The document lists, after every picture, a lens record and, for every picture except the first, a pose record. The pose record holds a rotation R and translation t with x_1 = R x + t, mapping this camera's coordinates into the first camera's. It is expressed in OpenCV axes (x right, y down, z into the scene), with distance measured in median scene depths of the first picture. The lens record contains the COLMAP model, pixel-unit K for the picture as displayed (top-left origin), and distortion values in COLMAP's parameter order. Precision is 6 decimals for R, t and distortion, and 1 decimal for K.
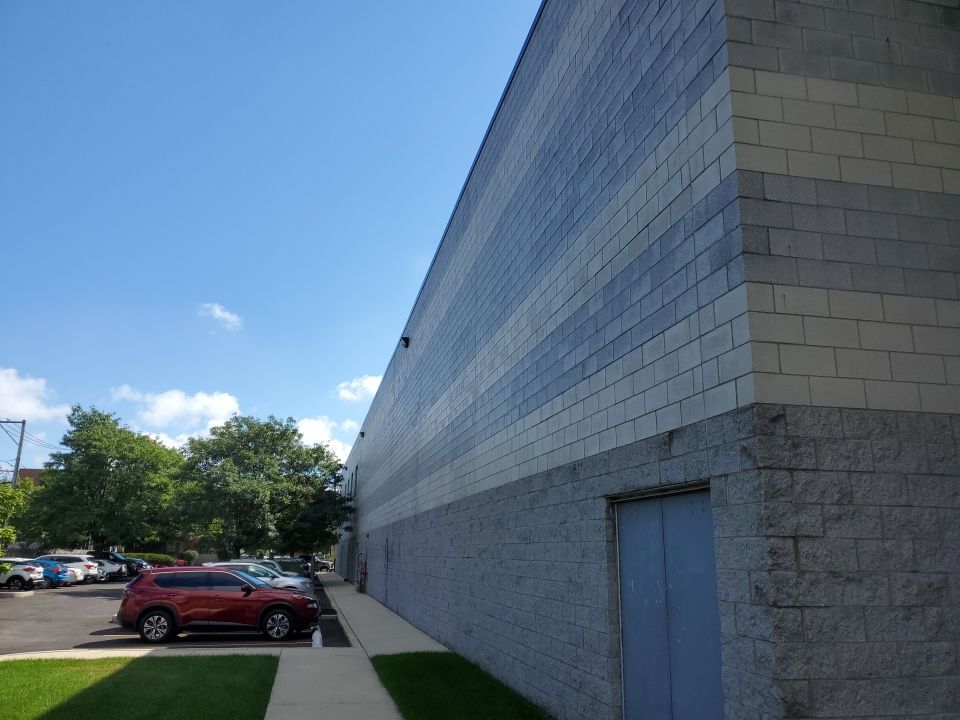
lens RADIAL K [[753.9, 0, 436.6], [0, 753.9, 383.9], [0, 0, 1]] dist [0.096593, -0.138023]
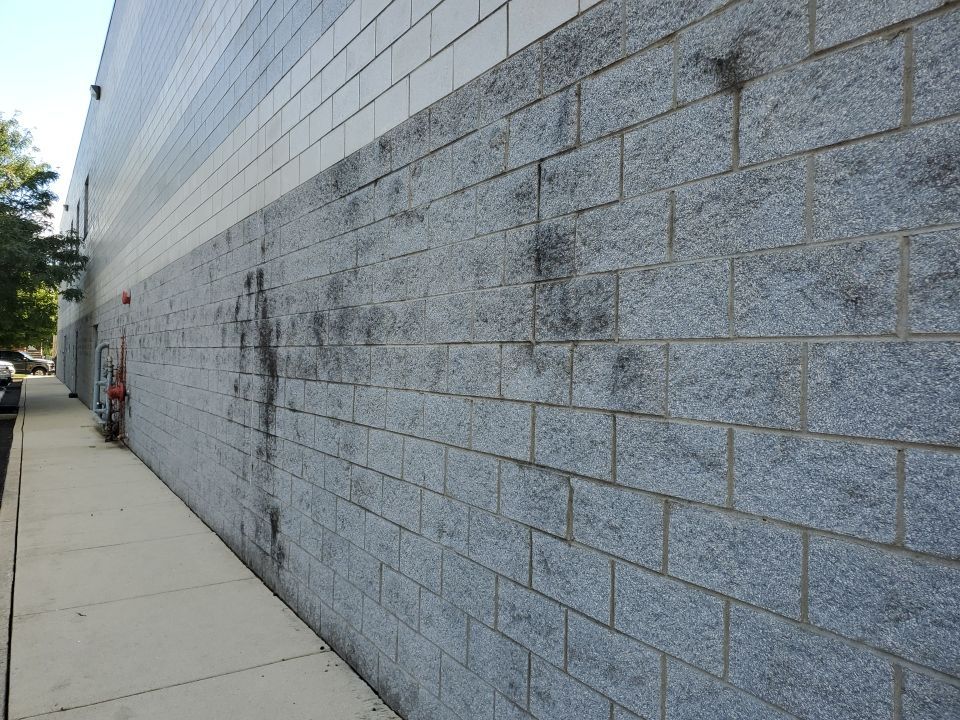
lens RADIAL K [[753.9, 0, 436.6], [0, 753.9, 383.9], [0, 0, 1]] dist [0.096593, -0.138023]
pose [[0.948299, 0.004283, 0.317349, -0.176699], [-0.085210, 0.966633, 0.241580, 0.368005], [-0.305725, -0.256131, 0.917022, 1.603426]]
